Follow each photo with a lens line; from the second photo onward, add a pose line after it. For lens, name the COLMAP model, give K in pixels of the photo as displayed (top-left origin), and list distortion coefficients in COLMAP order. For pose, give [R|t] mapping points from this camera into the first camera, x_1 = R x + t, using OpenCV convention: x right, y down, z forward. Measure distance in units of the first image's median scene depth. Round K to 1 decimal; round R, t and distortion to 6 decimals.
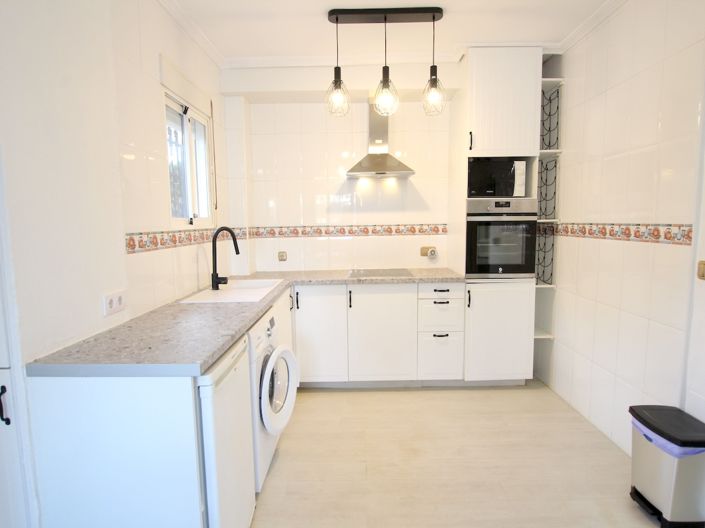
lens RADIAL K [[381.9, 0, 350.3], [0, 381.9, 261.8], [0, 0, 1]] dist [-0.020532, 0.000033]
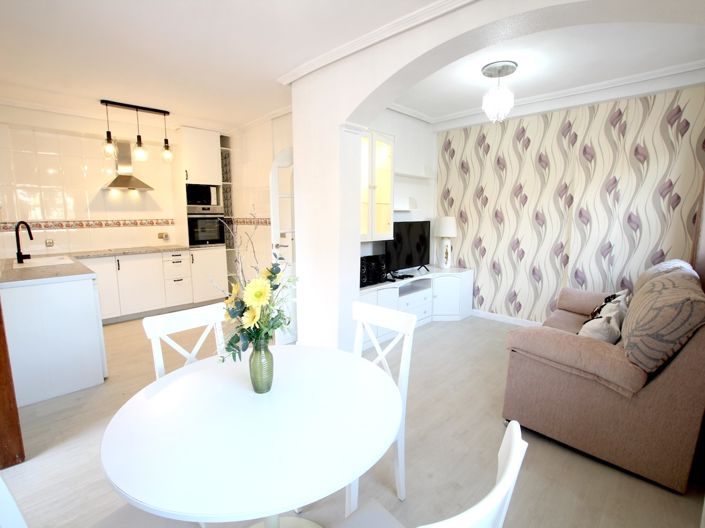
lens RADIAL K [[341.0, 0, 348.7], [0, 341.0, 255.0], [0, 0, 1]] dist [0.000381, -0.001256]
pose [[0.703145, -0.076384, 0.706932, -0.336643], [0.072576, 0.996731, 0.035510, 0.074914], [-0.707333, 0.026338, 0.706390, -0.739395]]
